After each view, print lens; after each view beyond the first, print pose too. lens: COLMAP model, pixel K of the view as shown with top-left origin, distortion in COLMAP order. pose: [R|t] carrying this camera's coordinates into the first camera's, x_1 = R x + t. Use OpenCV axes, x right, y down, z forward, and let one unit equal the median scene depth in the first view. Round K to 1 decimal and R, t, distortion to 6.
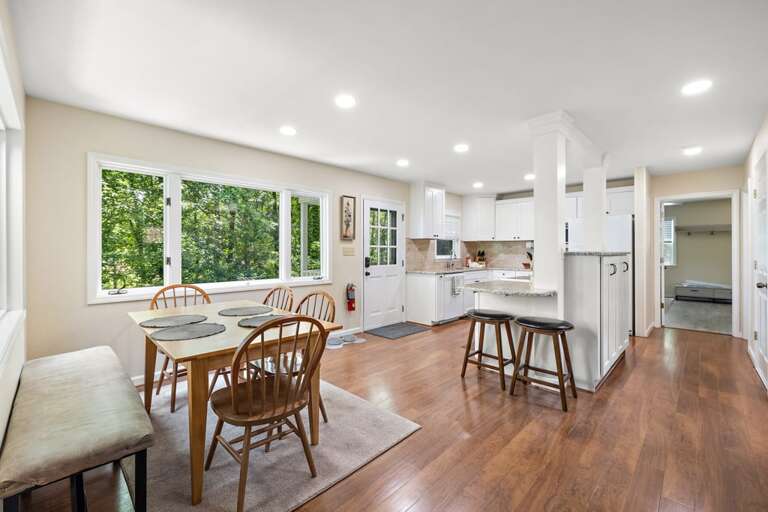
lens RADIAL K [[327.0, 0, 386.2], [0, 327.0, 250.2], [0, 0, 1]] dist [0.000393, 0.000008]
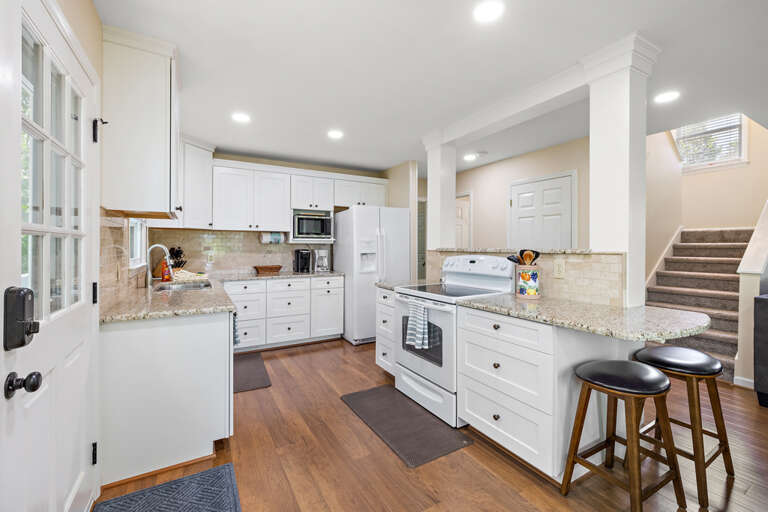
lens RADIAL K [[327.0, 0, 386.2], [0, 327.0, 250.2], [0, 0, 1]] dist [0.000393, 0.000008]
pose [[0.262219, -0.006021, 0.964990, -0.127841], [-0.004591, 0.999961, 0.007486, 0.001359], [-0.964997, -0.006393, 0.262181, 0.567494]]
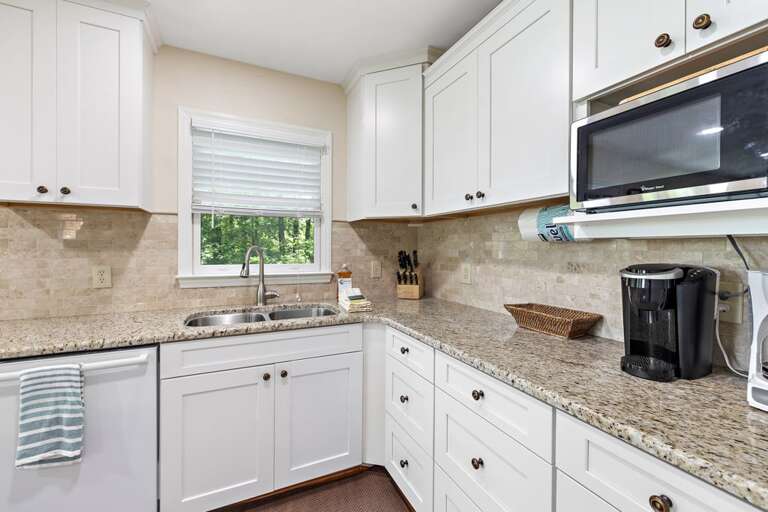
lens RADIAL K [[327.0, 0, 386.2], [0, 327.0, 250.2], [0, 0, 1]] dist [0.000393, 0.000008]
pose [[0.938942, 0.002700, -0.344065, 0.397802], [0.001272, 0.999935, 0.011317, -0.002577], [0.344073, -0.011064, 0.938878, 0.724819]]
